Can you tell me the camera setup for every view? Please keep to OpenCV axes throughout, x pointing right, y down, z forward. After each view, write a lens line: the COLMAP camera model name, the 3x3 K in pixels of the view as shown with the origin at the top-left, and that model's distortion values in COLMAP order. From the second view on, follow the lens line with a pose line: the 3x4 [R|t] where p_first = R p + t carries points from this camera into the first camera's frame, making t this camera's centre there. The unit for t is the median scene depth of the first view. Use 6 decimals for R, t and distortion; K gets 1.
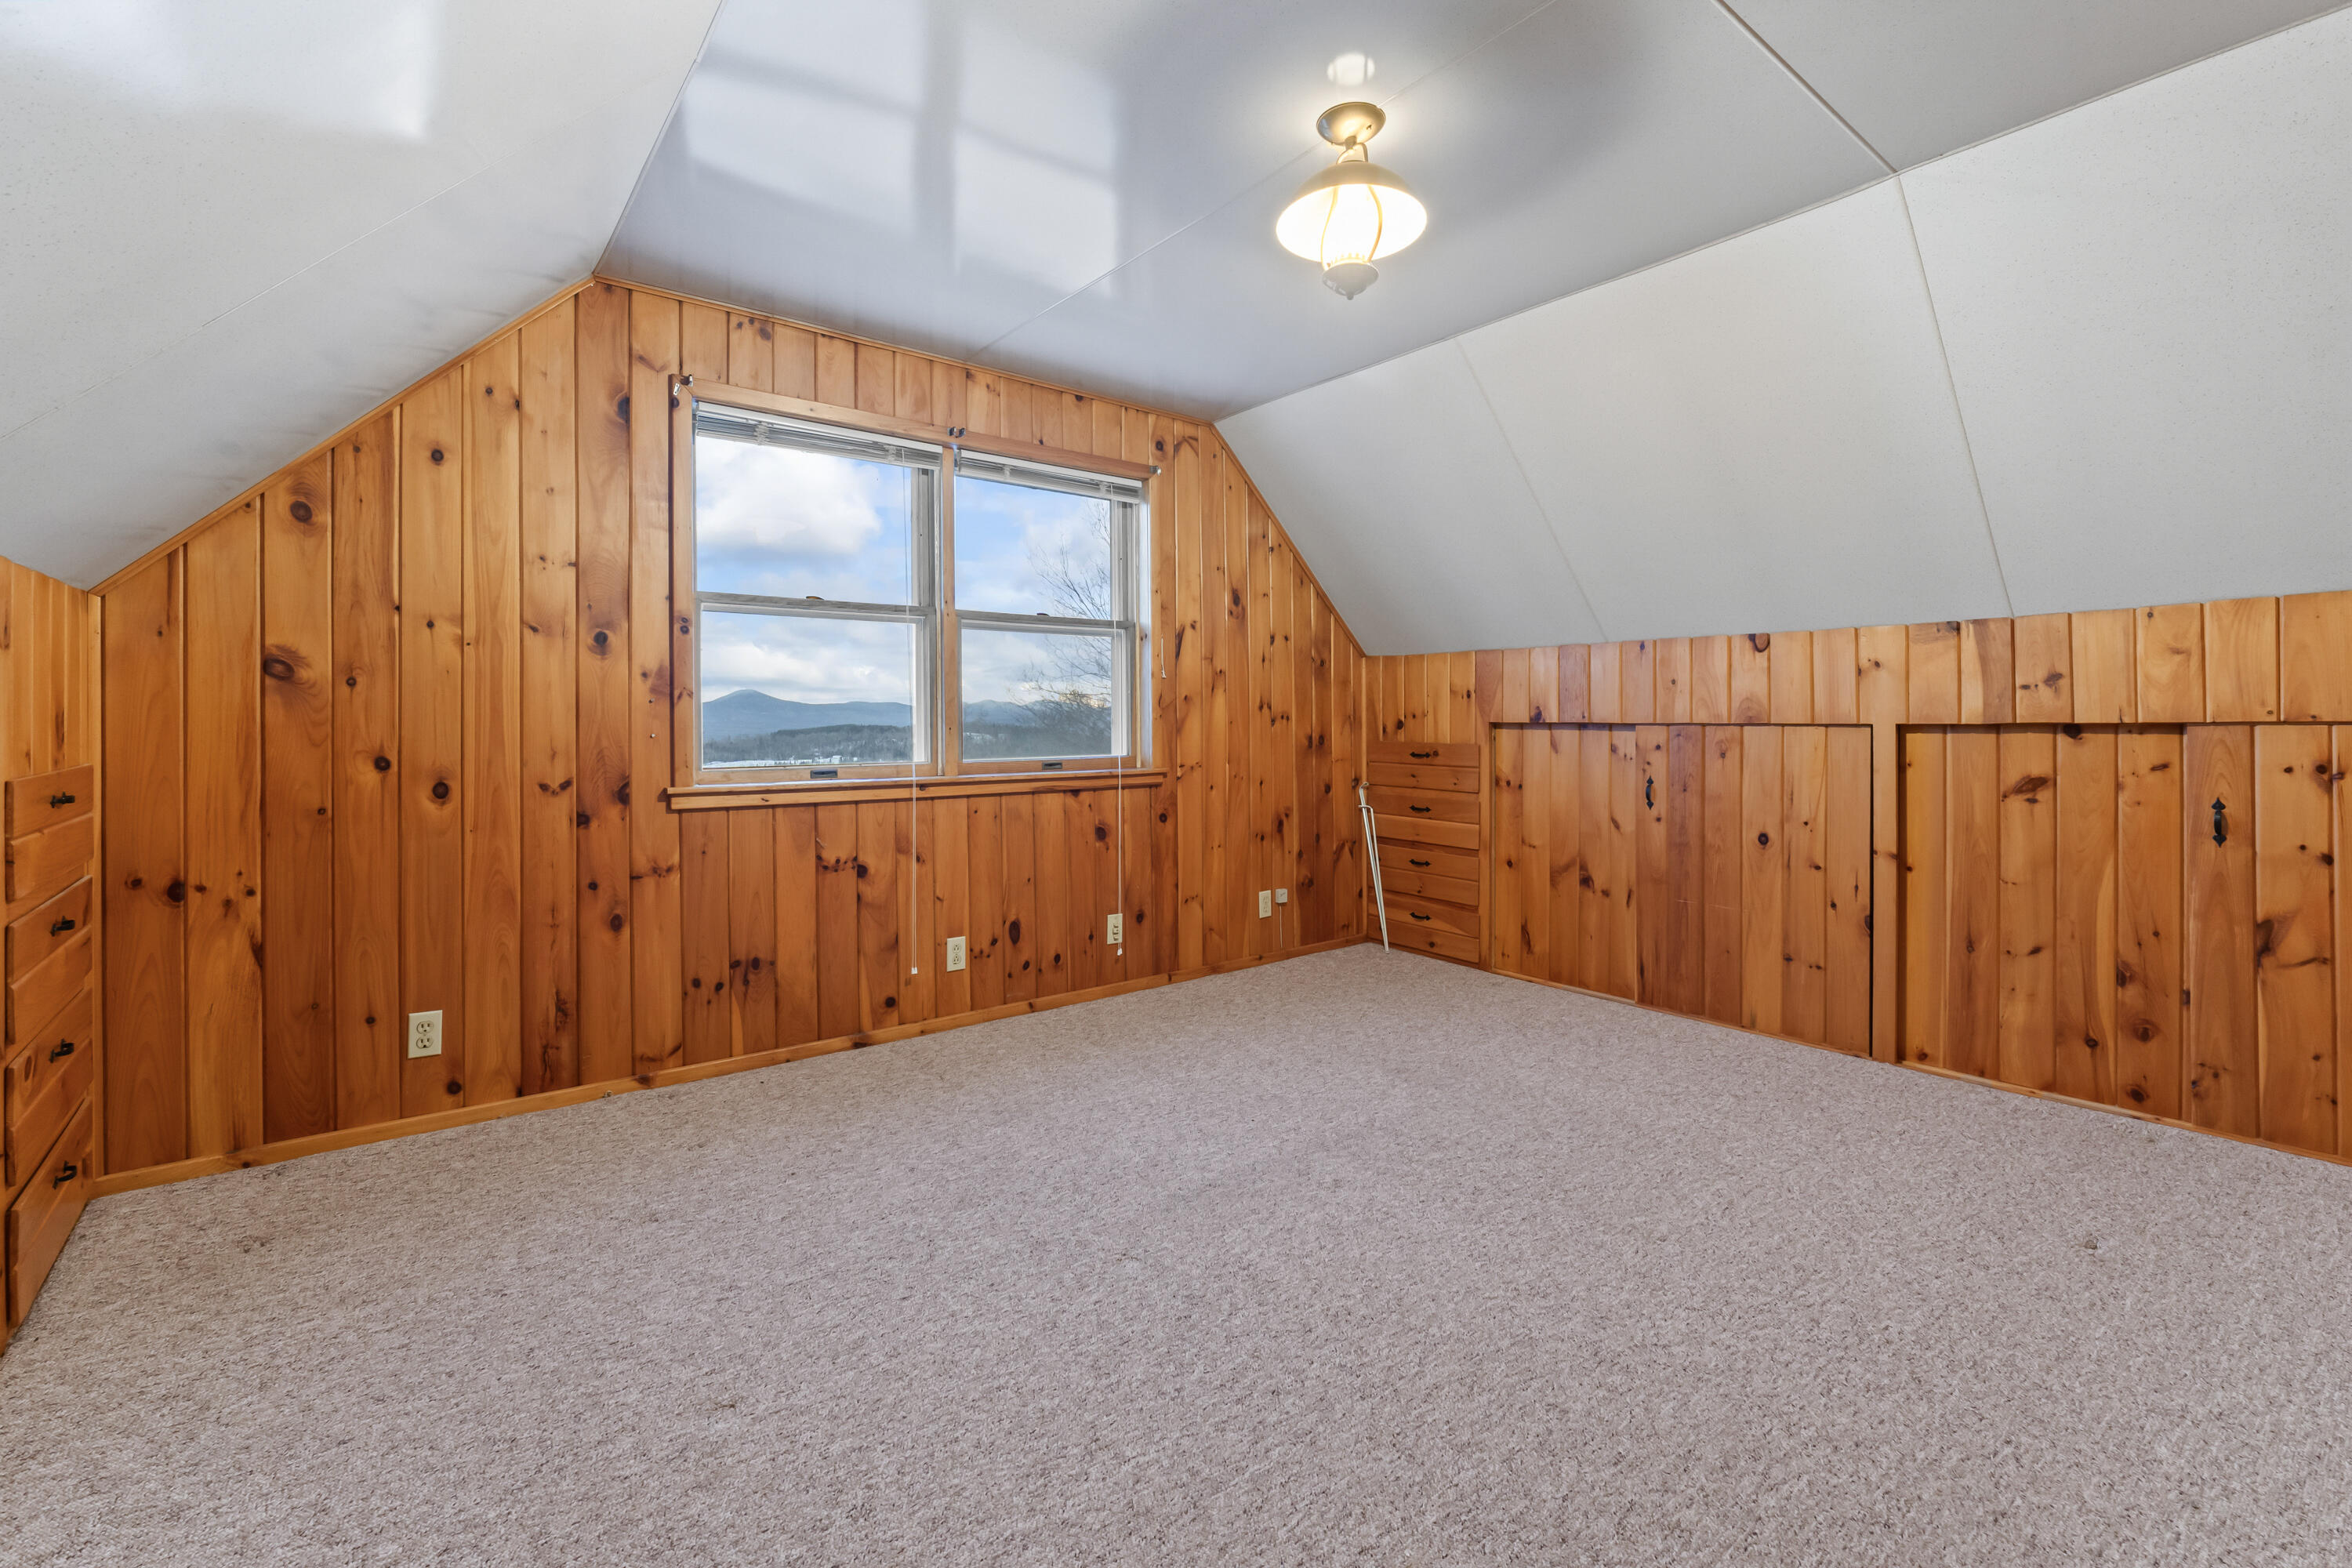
lens RADIAL K [[1023.1, 0, 1183.4], [0, 1023.1, 724.2], [0, 0, 1]] dist [-0.001224, -0.000070]
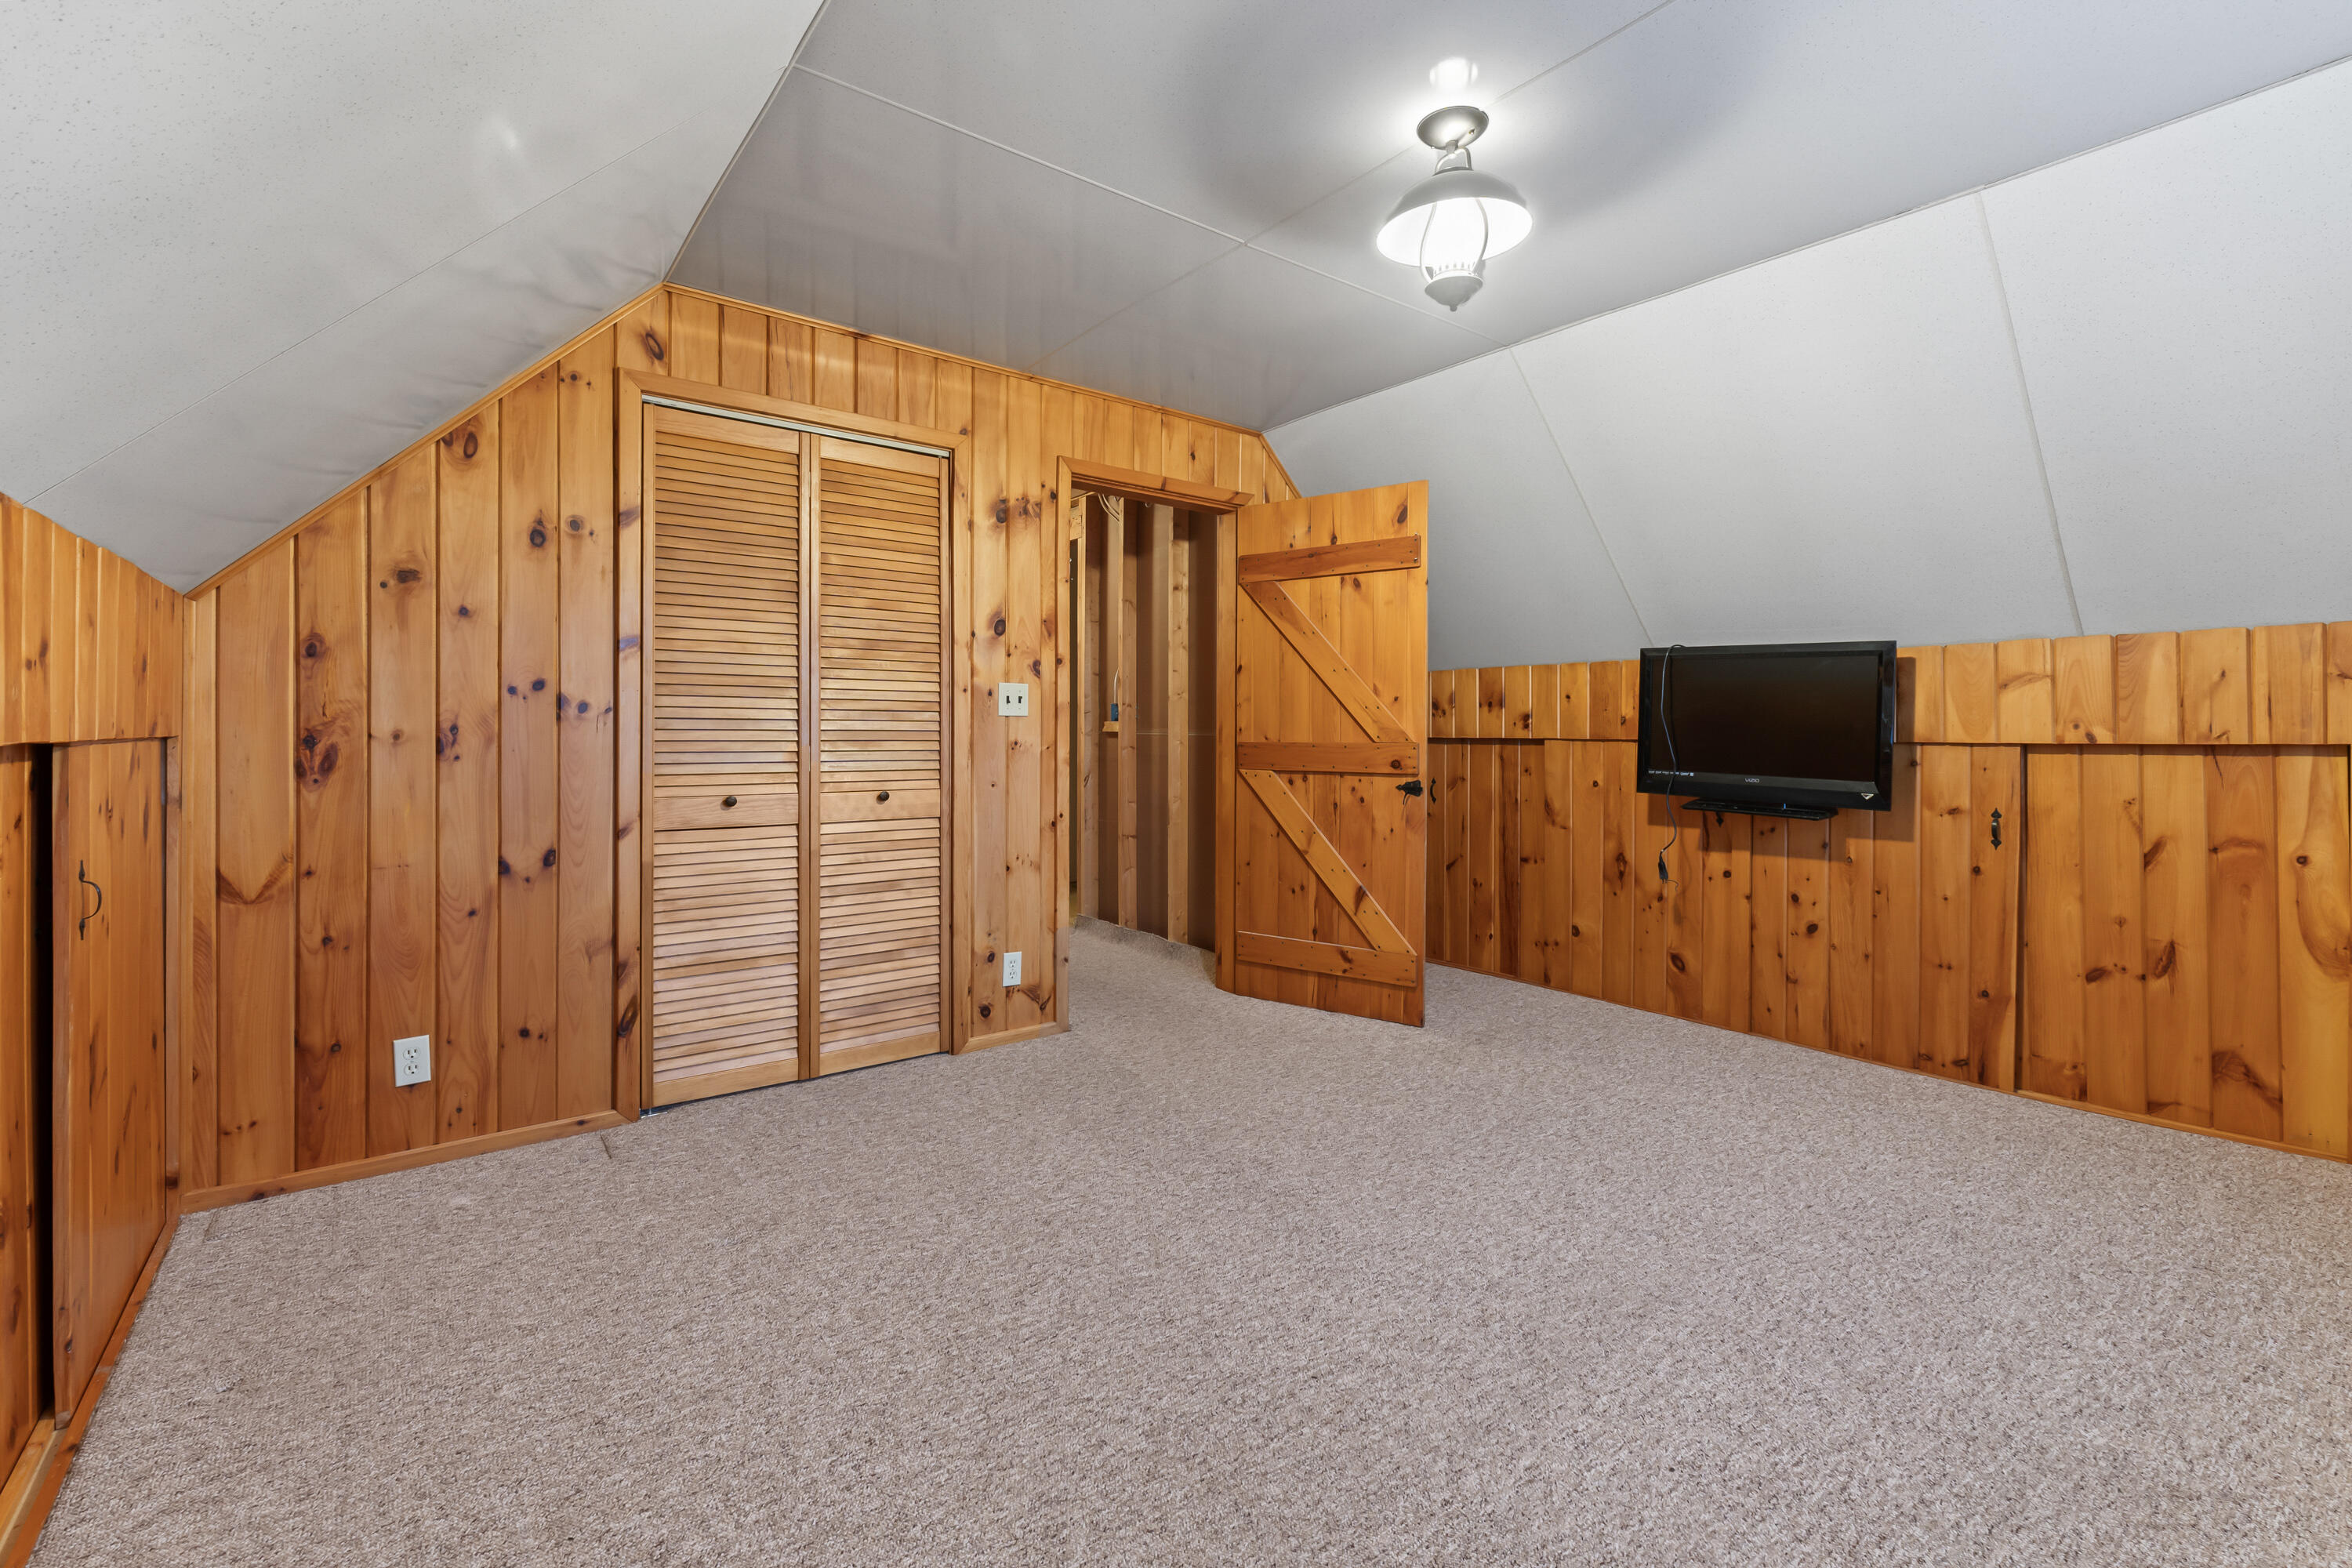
lens RADIAL K [[1000.5, 0, 1184.5], [0, 1000.5, 774.4], [0, 0, 1]] dist [-0.007932, 0.000031]
pose [[-0.999930, 0.002355, 0.011592, 0.420878], [0.002844, 0.999101, 0.042291, -0.005935], [-0.011482, 0.042321, -0.999038, 1.997702]]
